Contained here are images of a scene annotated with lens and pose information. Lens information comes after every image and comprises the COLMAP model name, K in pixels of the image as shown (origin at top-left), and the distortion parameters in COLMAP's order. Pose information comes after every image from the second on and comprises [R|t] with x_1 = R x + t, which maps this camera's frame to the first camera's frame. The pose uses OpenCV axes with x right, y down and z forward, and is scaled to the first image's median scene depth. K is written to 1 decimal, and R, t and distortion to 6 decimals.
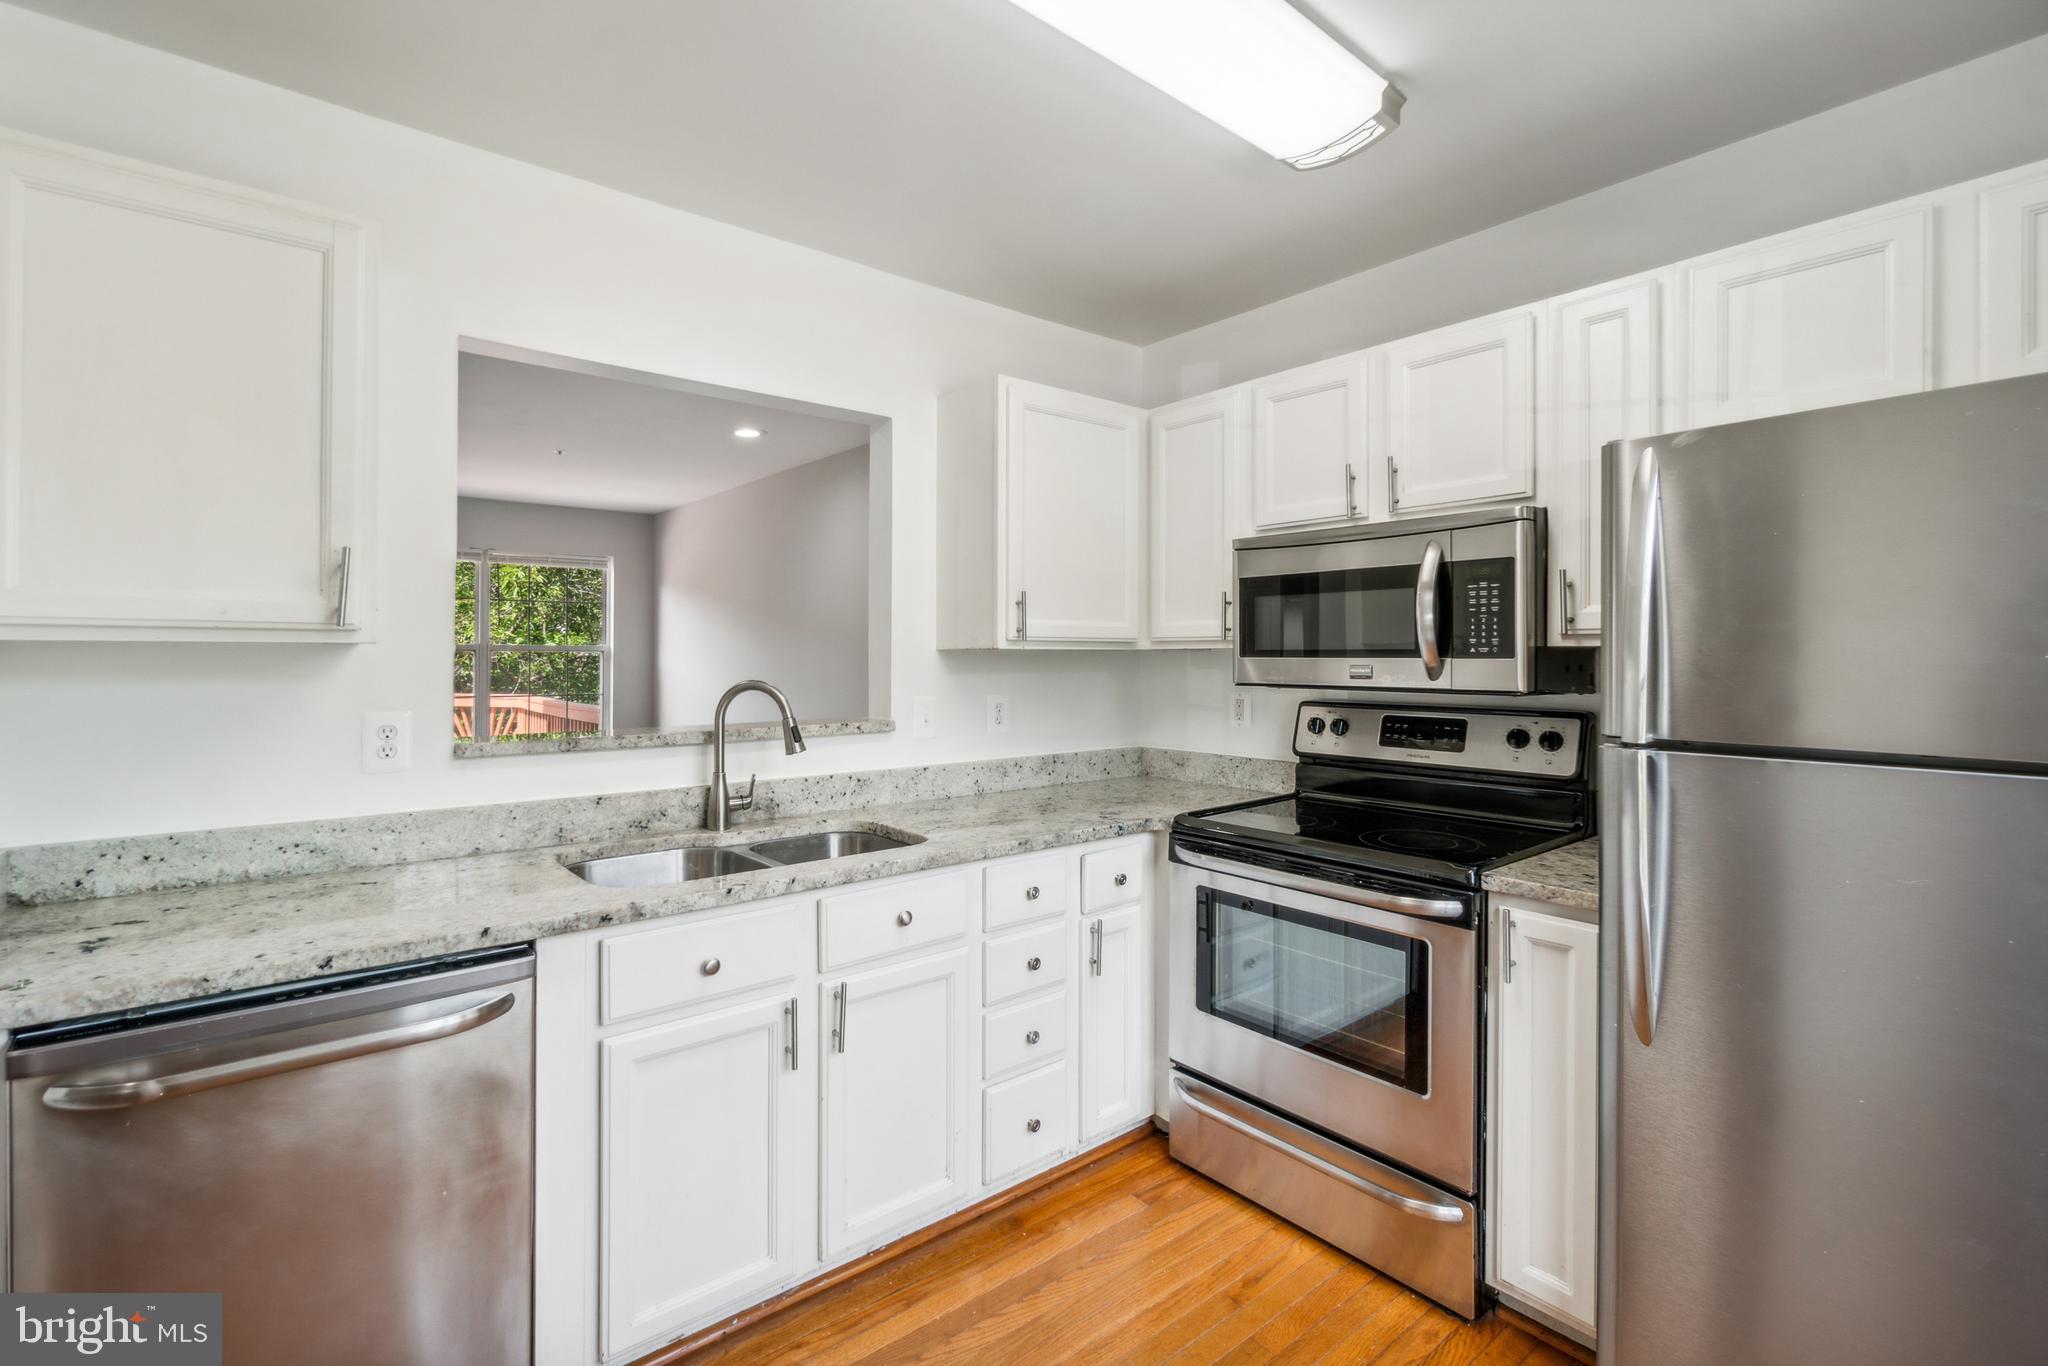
lens RADIAL K [[916.0, 0, 964.7], [0, 916.0, 651.9], [0, 0, 1]] dist [-0.002136, -0.001423]
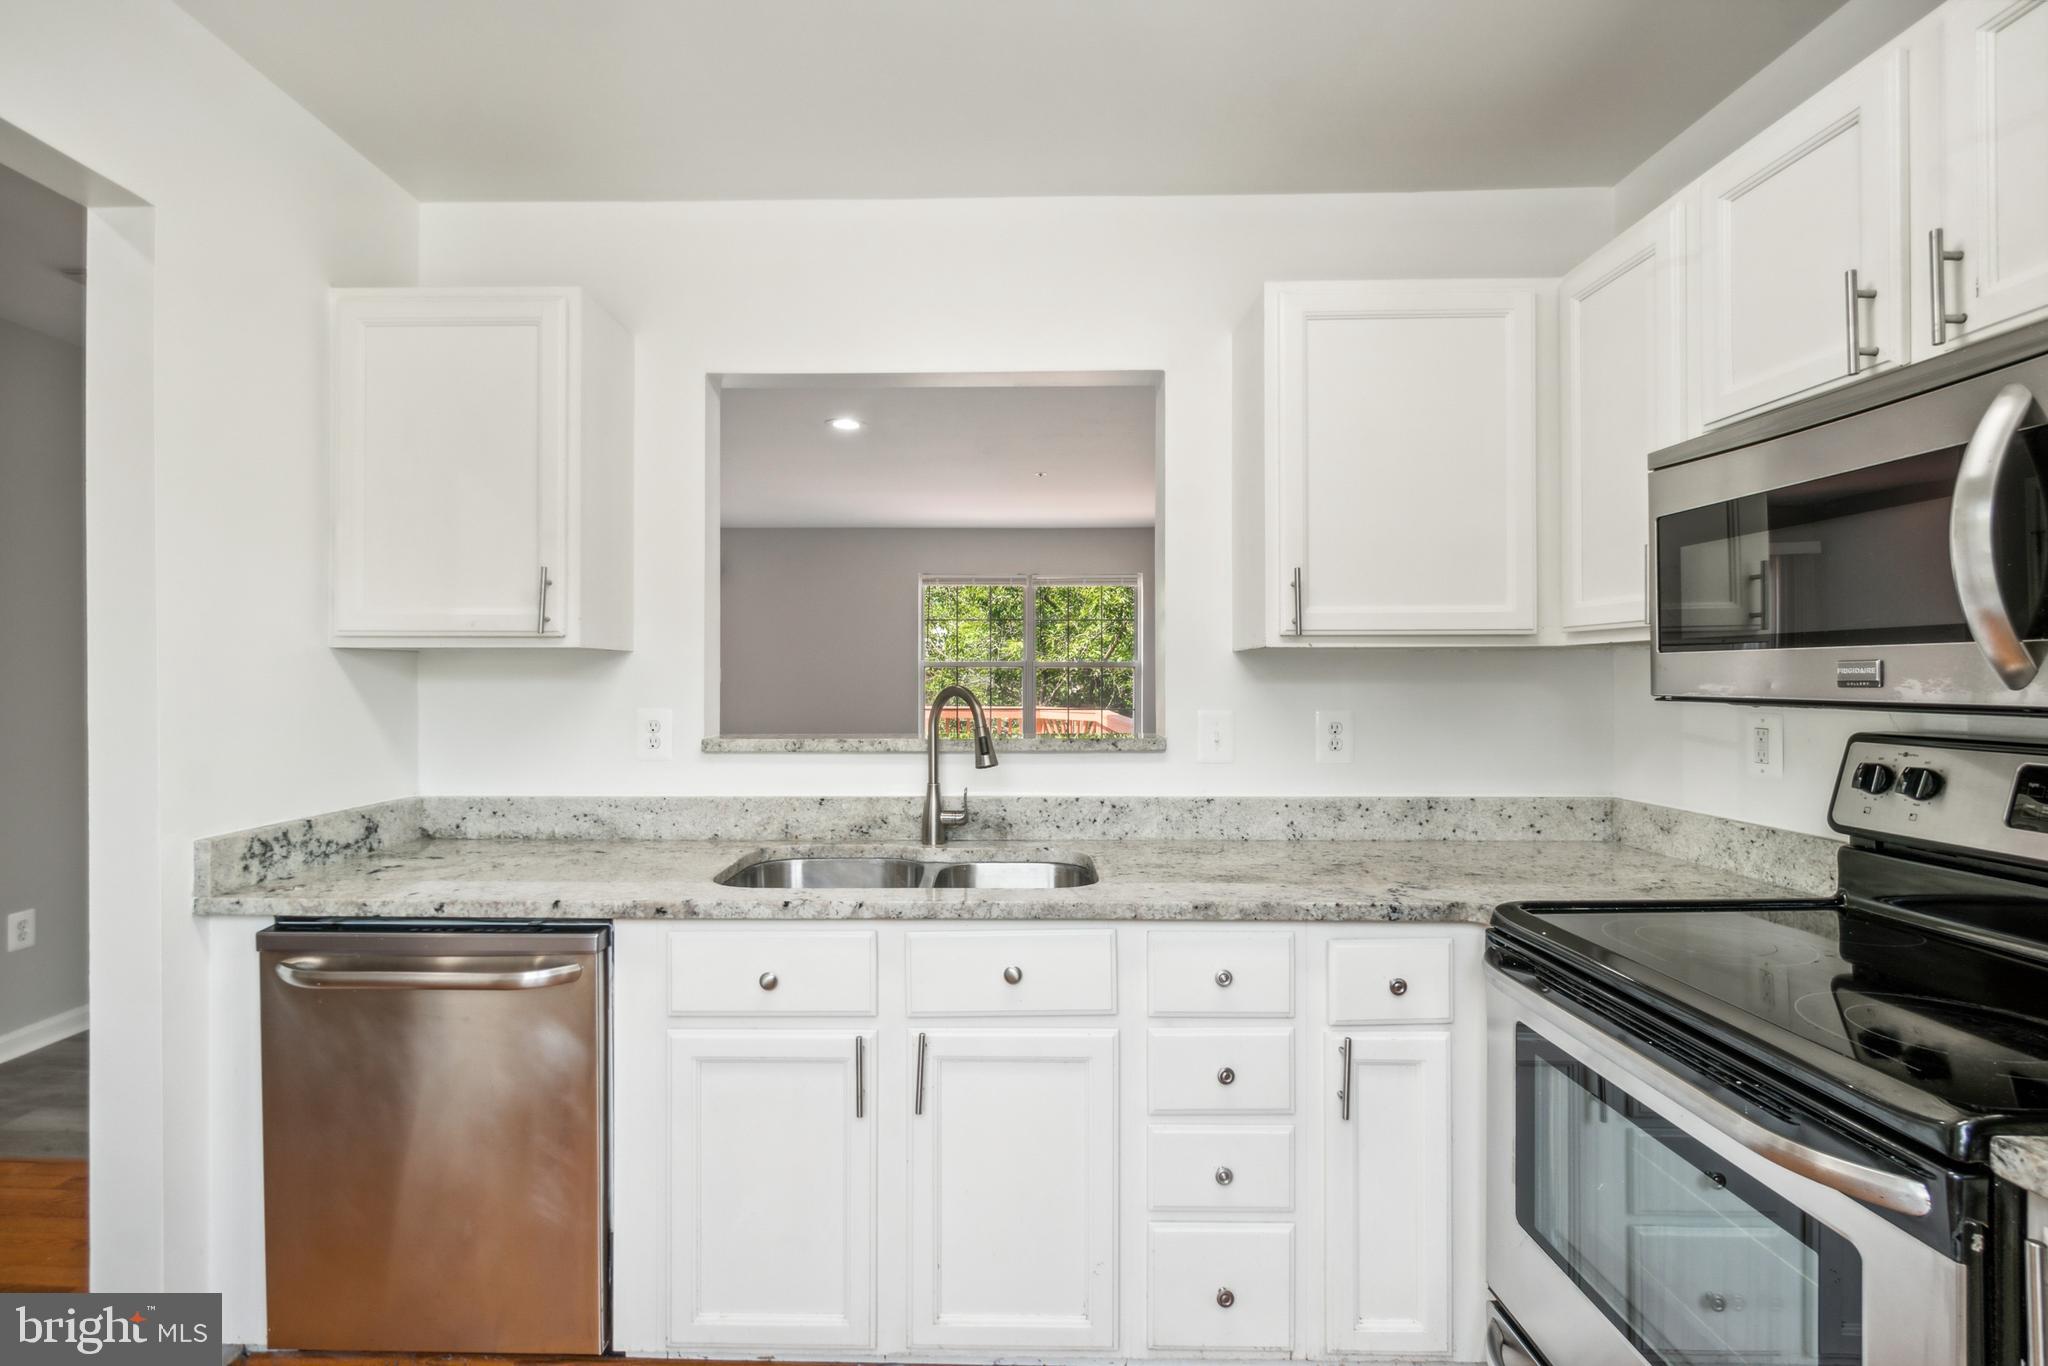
lens RADIAL K [[916.0, 0, 973.5], [0, 916.0, 673.9], [0, 0, 1]] dist [-0.002136, -0.001423]
pose [[0.775361, -0.005405, -0.631496, 0.372371], [0.005011, 0.999985, -0.002405, 0.021616], [0.631499, -0.001300, 0.775376, 0.303275]]
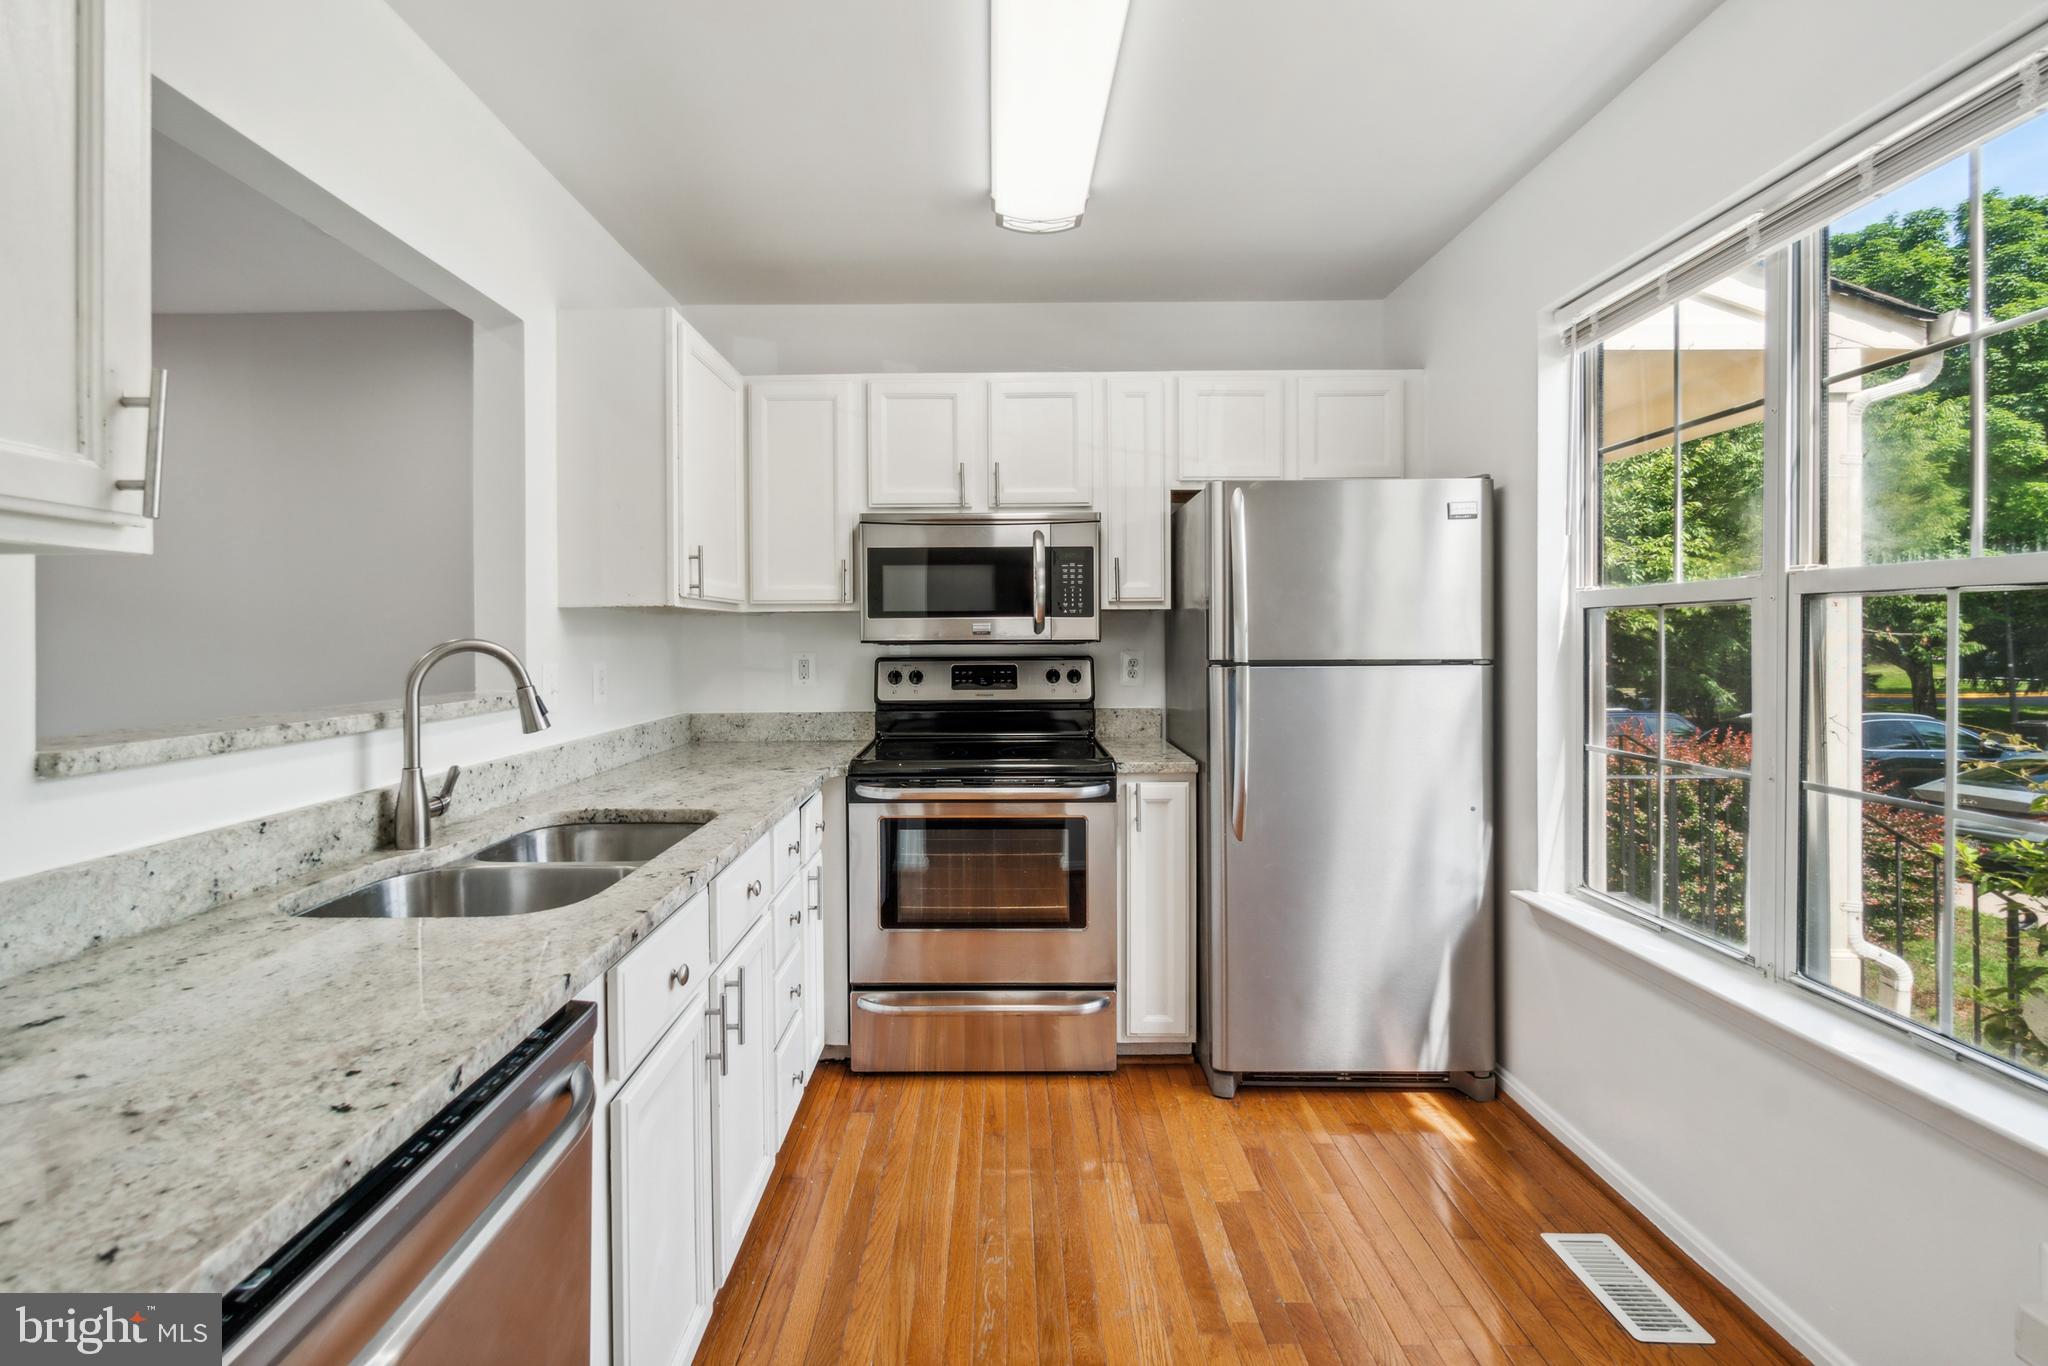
lens RADIAL K [[916.0, 0, 976.6], [0, 916.0, 640.8], [0, 0, 1]] dist [-0.002136, -0.001423]
pose [[0.619805, -0.007556, 0.784719, -0.573296], [0.003648, 0.999971, 0.006748, 0.030214], [-0.784747, -0.001320, 0.619815, 0.216694]]
